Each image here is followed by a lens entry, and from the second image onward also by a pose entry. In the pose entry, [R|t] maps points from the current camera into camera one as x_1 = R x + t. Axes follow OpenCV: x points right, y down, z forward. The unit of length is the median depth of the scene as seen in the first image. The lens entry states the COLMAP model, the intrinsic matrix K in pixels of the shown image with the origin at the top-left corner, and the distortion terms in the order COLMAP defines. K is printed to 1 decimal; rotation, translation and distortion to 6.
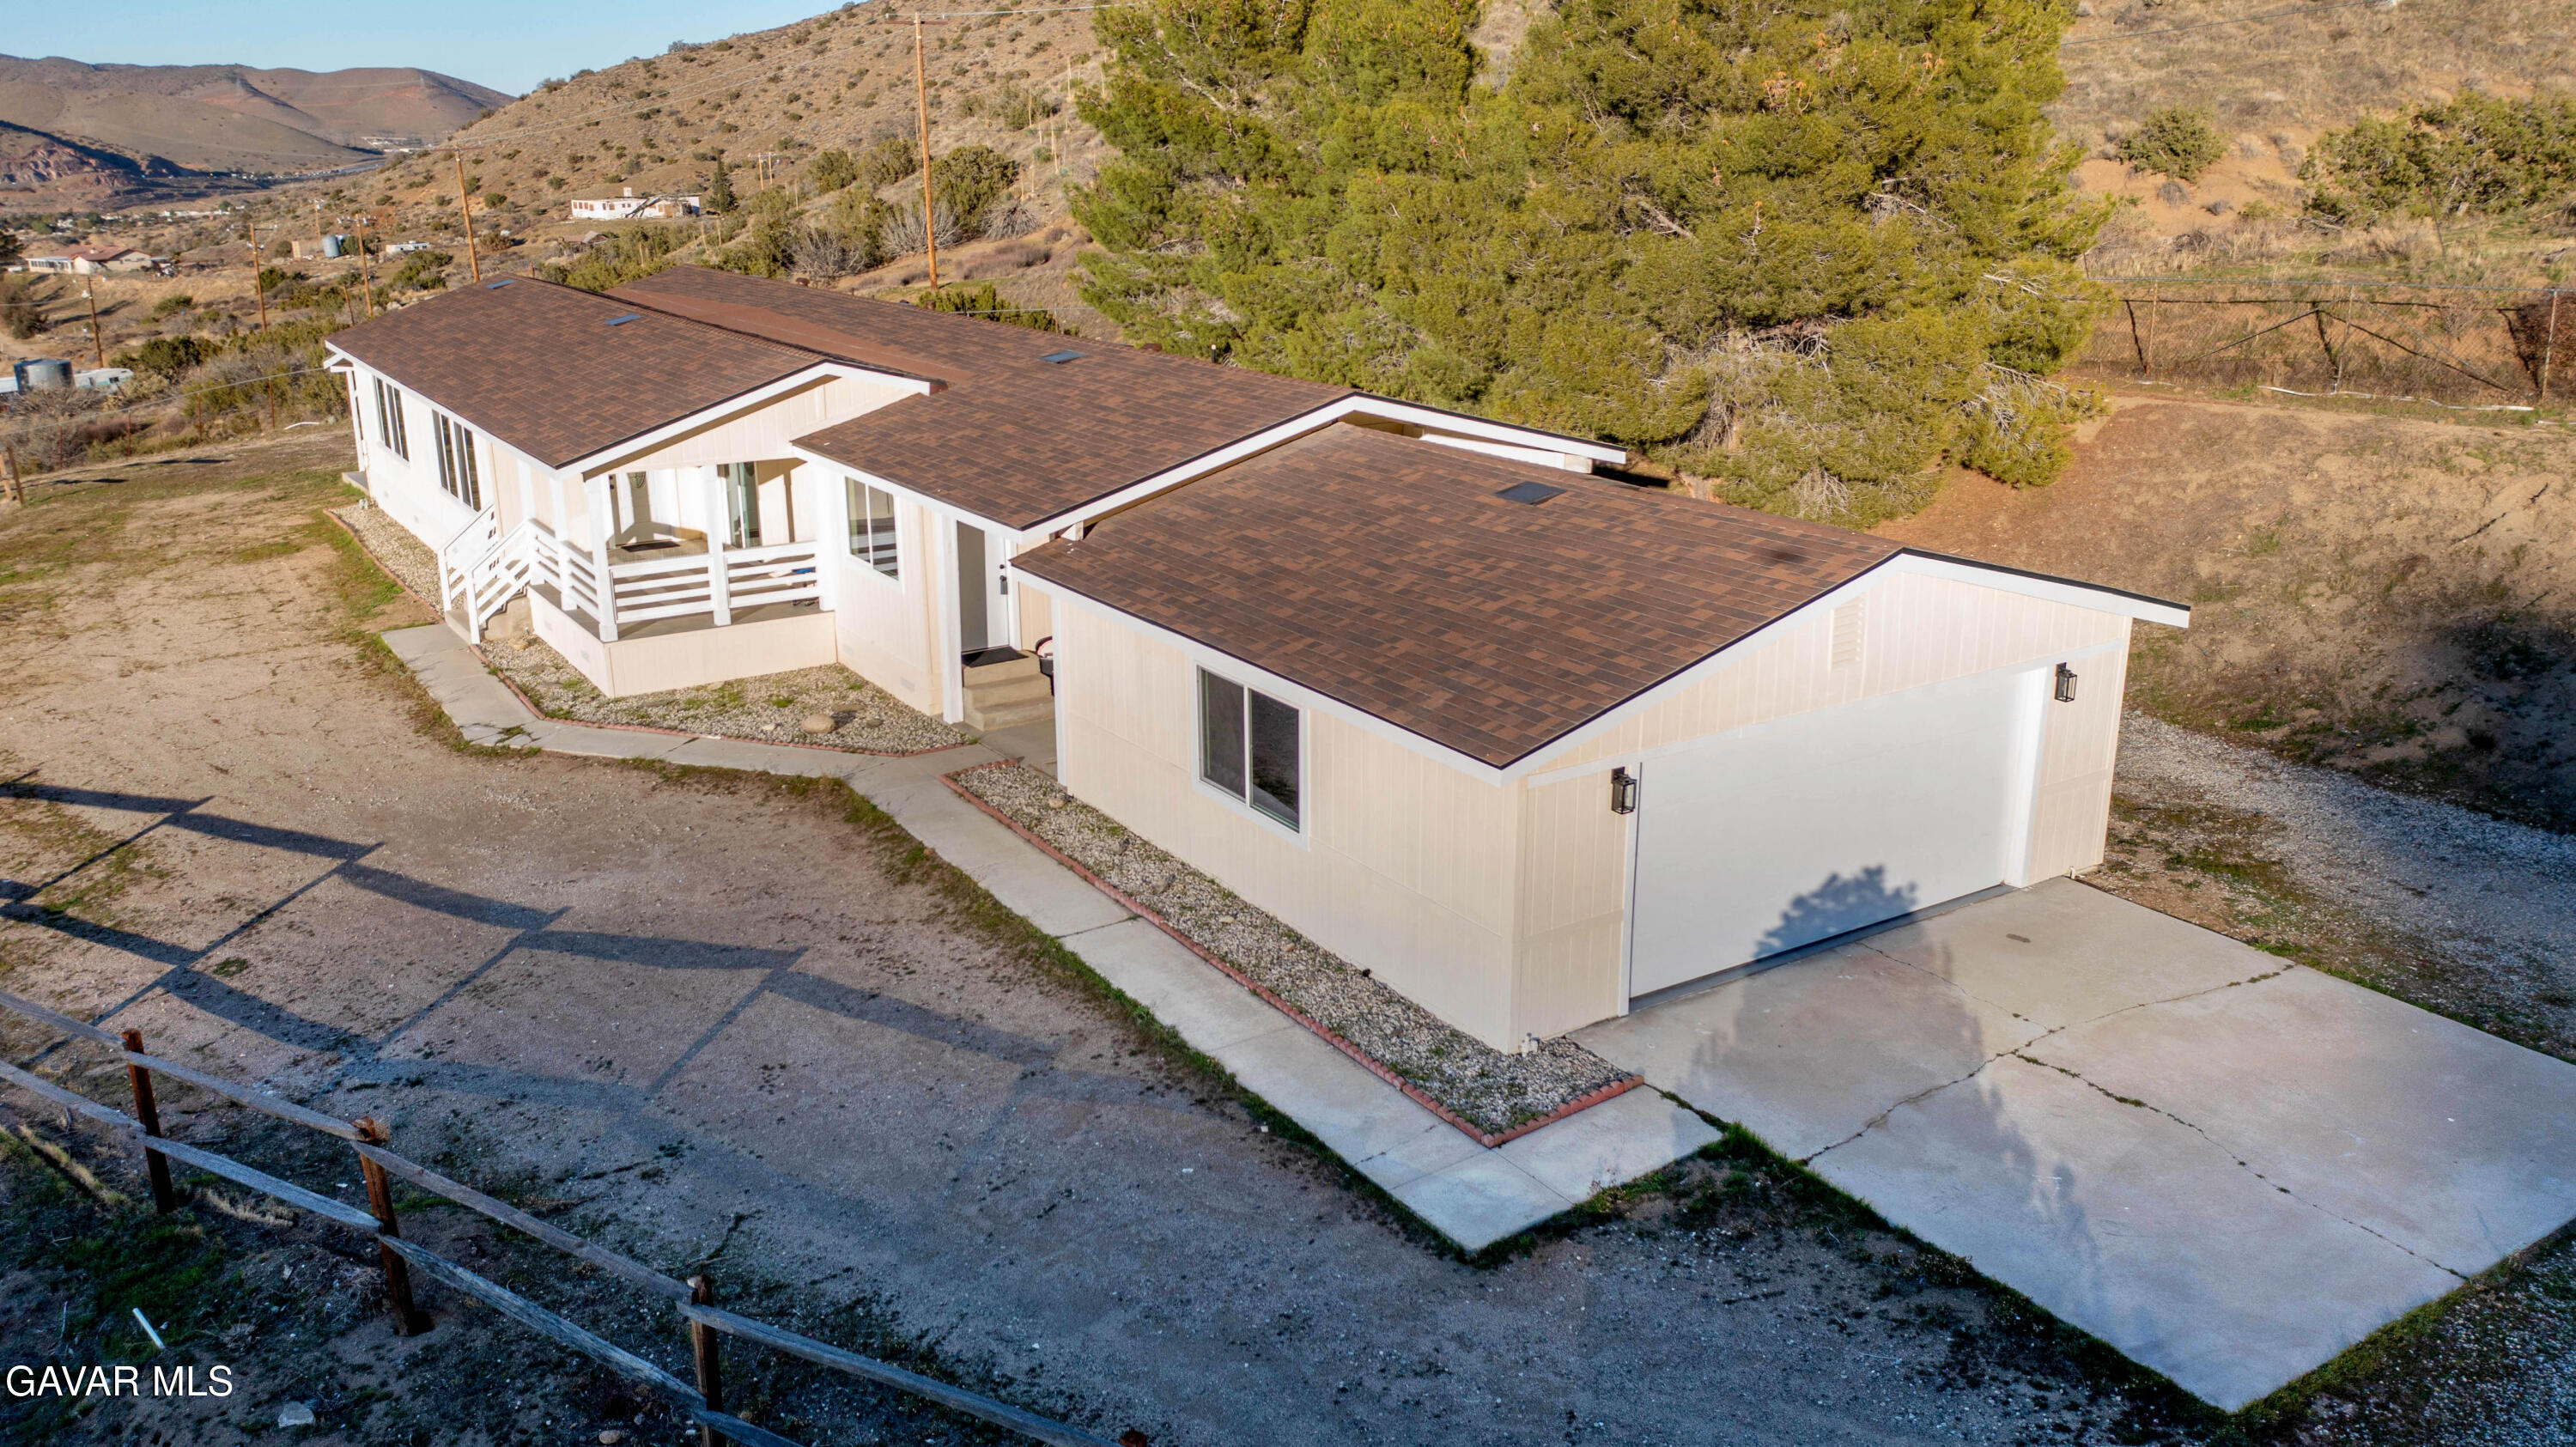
lens RADIAL K [[1982.7, 0, 1288.0], [0, 1982.7, 723.5], [0, 0, 1]] dist [-0.019683, -0.004828]
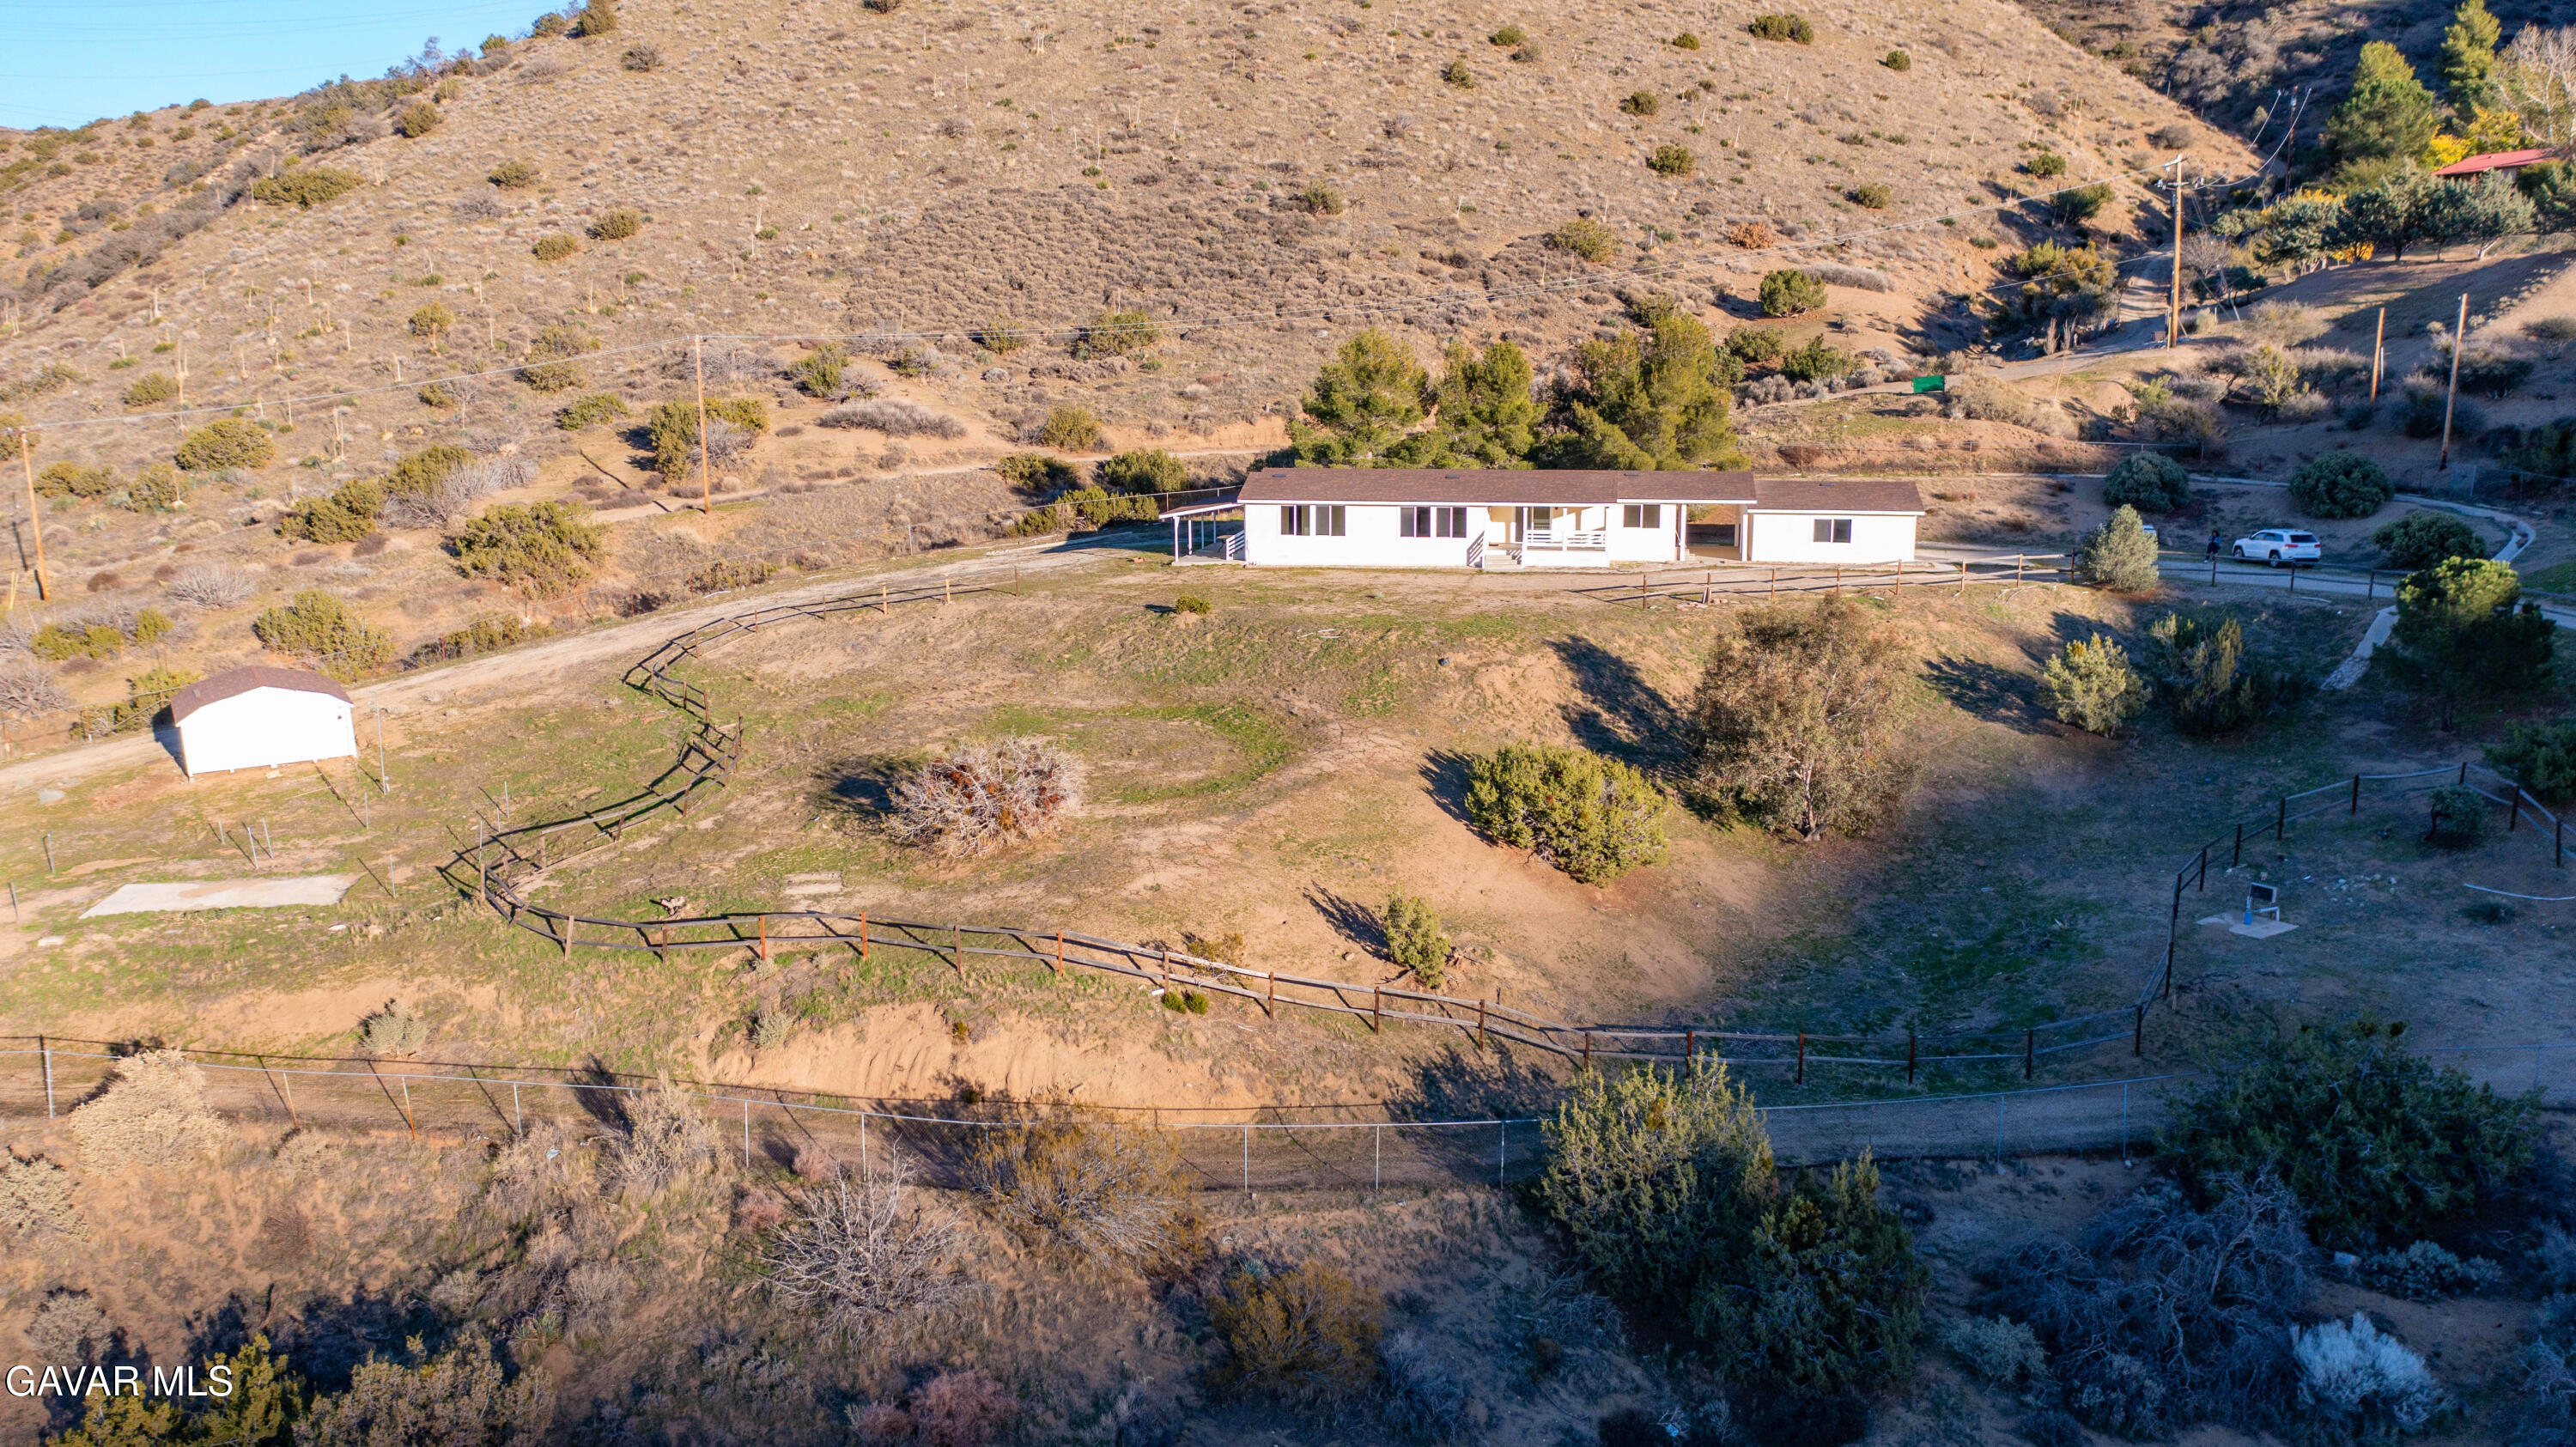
lens RADIAL K [[1982.7, 0, 1288.0], [0, 1982.7, 723.5], [0, 0, 1]] dist [-0.019683, -0.004828]
pose [[0.672596, -0.134571, 0.727671, -4.905753], [0.218733, 0.975542, -0.021768, 0.309711], [-0.706944, 0.173806, 0.685581, -1.494757]]
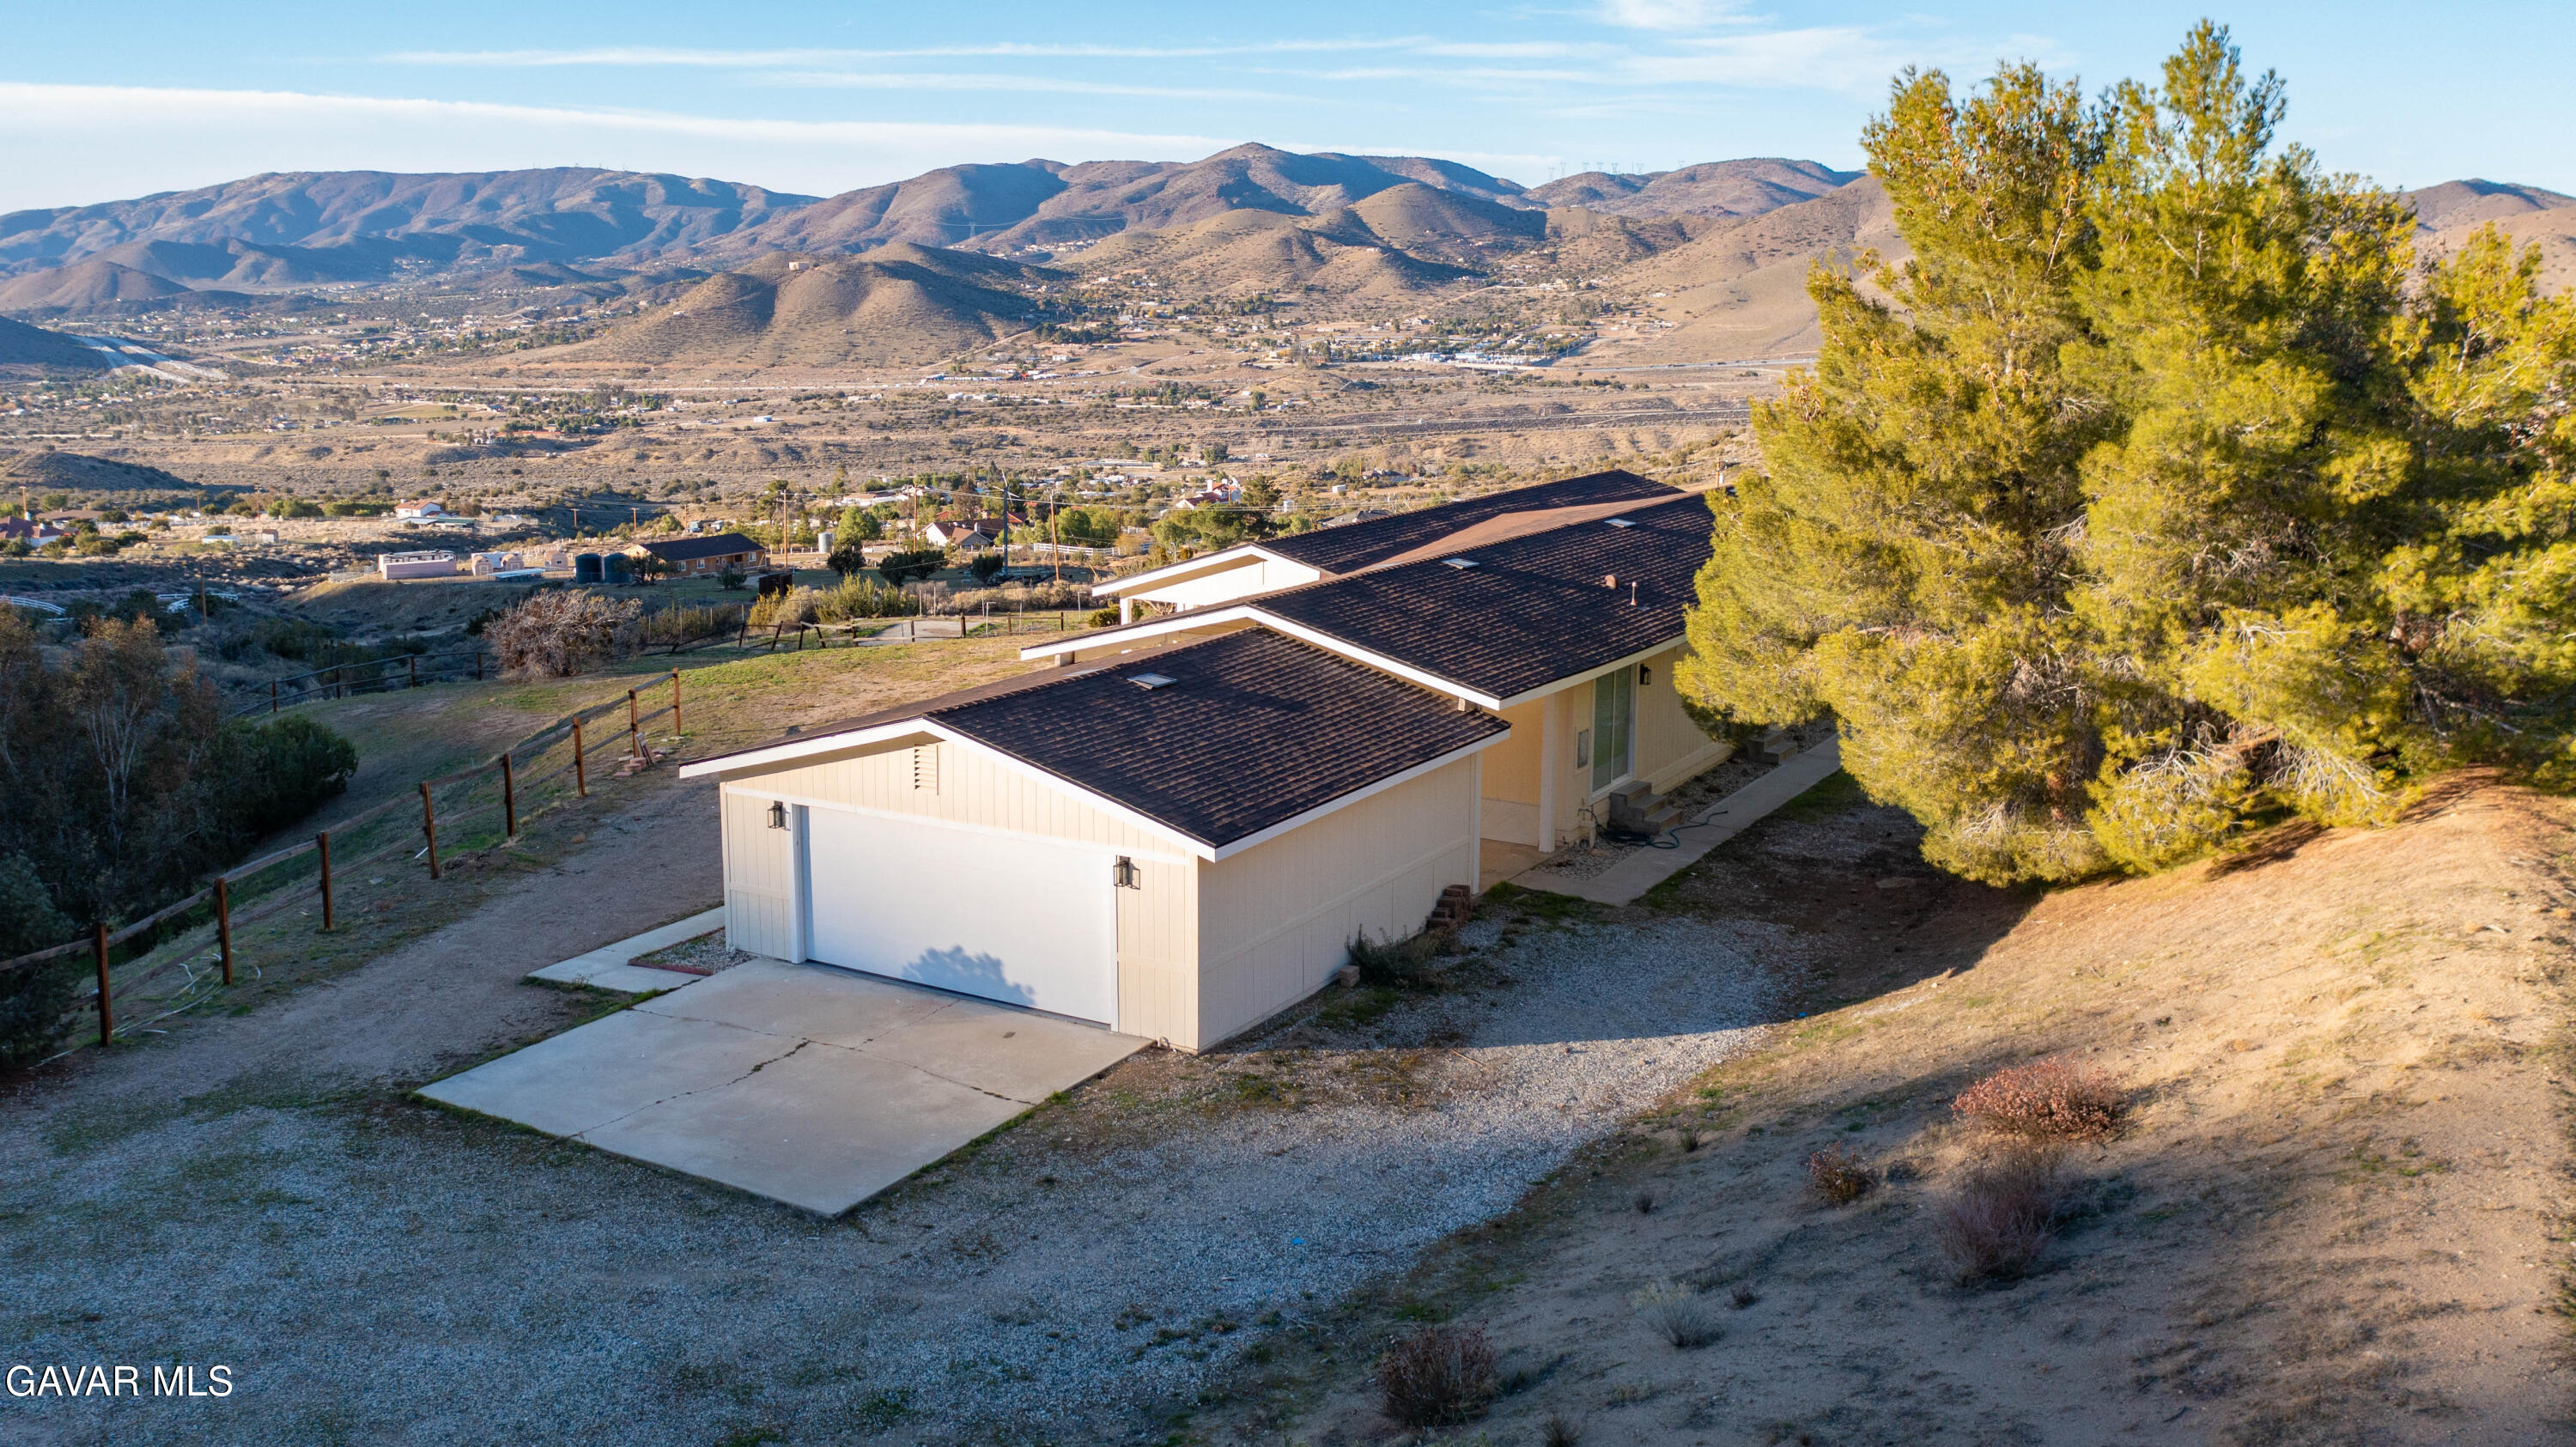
lens RADIAL K [[2438.9, 0, 1288.0], [0, 2438.9, 723.5], [0, 0, 1]] dist [-0.017816, -0.013292]
pose [[0.428152, 0.173327, -0.886929, 1.813750], [-0.280484, 0.958454, 0.051906, -0.221506], [0.859078, 0.226546, 0.458979, 0.361886]]
